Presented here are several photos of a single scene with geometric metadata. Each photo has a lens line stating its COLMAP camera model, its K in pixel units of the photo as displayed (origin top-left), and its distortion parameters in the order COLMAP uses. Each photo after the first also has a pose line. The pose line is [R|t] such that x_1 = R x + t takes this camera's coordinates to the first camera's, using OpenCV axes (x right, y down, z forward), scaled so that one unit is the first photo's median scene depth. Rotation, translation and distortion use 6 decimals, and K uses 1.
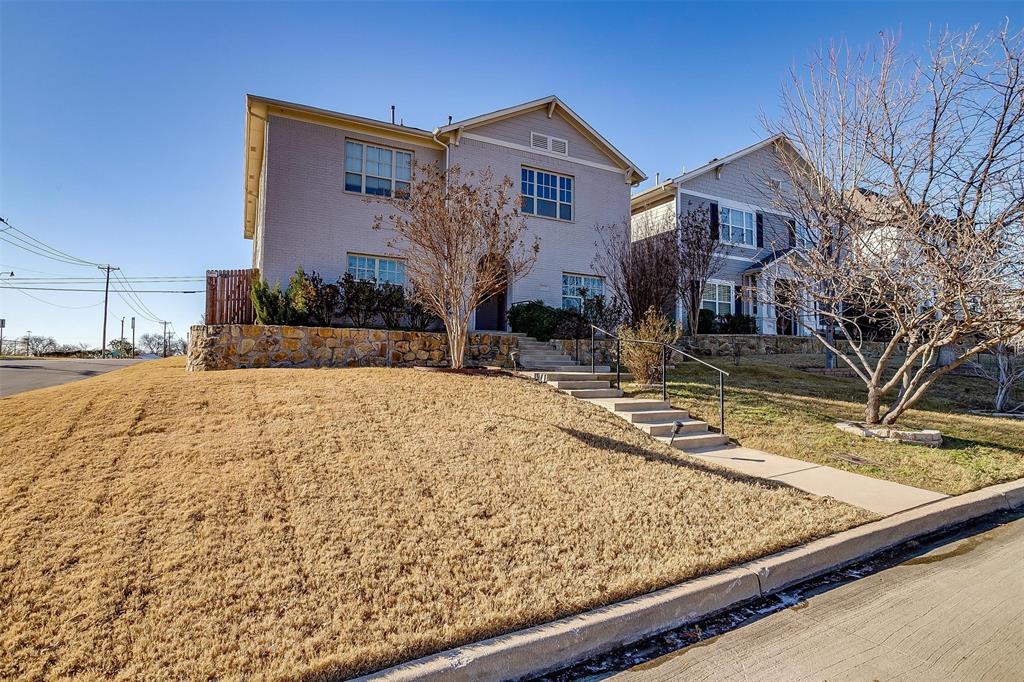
lens RADIAL K [[518.8, 0, 505.8], [0, 518.8, 337.9], [0, 0, 1]] dist [-0.062128, 0.033433]
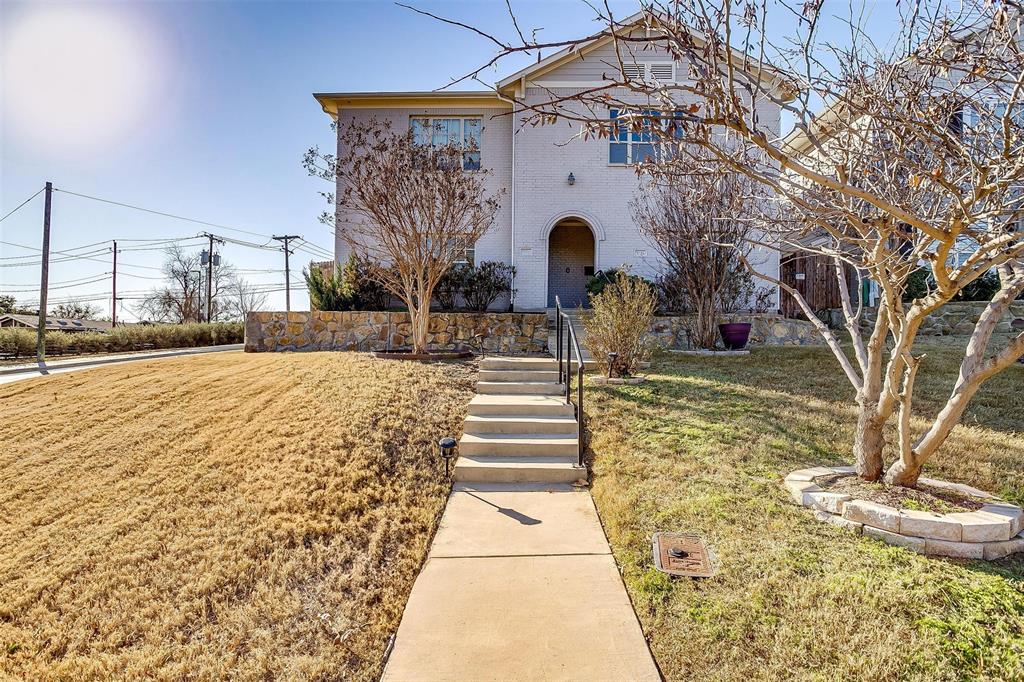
lens RADIAL K [[518.8, 0, 505.8], [0, 518.8, 337.9], [0, 0, 1]] dist [-0.062128, 0.033433]
pose [[0.880804, -0.009520, -0.473386, 0.421424], [0.026067, 0.999257, 0.028406, 0.011682], [0.472764, -0.037360, 0.880397, 0.279866]]
